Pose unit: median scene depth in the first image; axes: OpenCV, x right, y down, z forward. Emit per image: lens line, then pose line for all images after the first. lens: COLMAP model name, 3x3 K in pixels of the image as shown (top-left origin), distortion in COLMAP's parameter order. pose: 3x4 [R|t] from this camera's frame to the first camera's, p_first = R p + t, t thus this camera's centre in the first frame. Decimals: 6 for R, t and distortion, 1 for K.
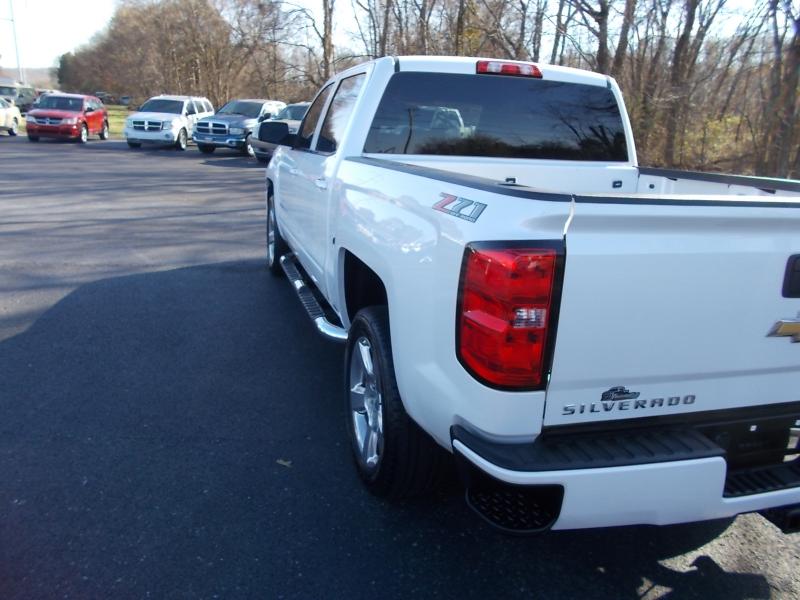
lens RADIAL K [[675.8, 0, 400.0], [0, 675.8, 300.0], [0, 0, 1]] dist [-0.008956, -0.007154]
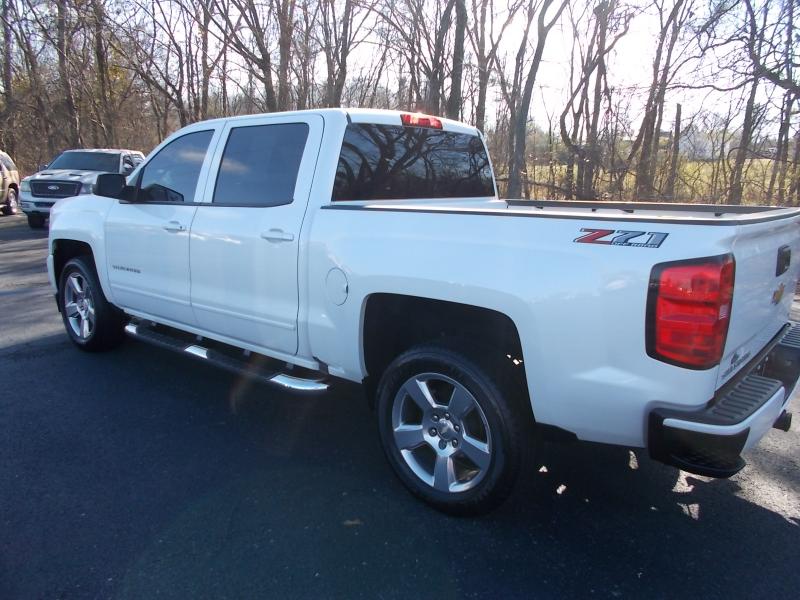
lens RADIAL K [[722.9, 0, 294.0], [0, 722.9, 297.3], [0, 0, 1]] dist [0.018146, 0.004160]
pose [[0.801272, -0.131372, 0.583699, -0.762805], [0.168769, 0.985606, -0.009850, -0.075343], [-0.574004, 0.106403, 0.811910, 0.168071]]
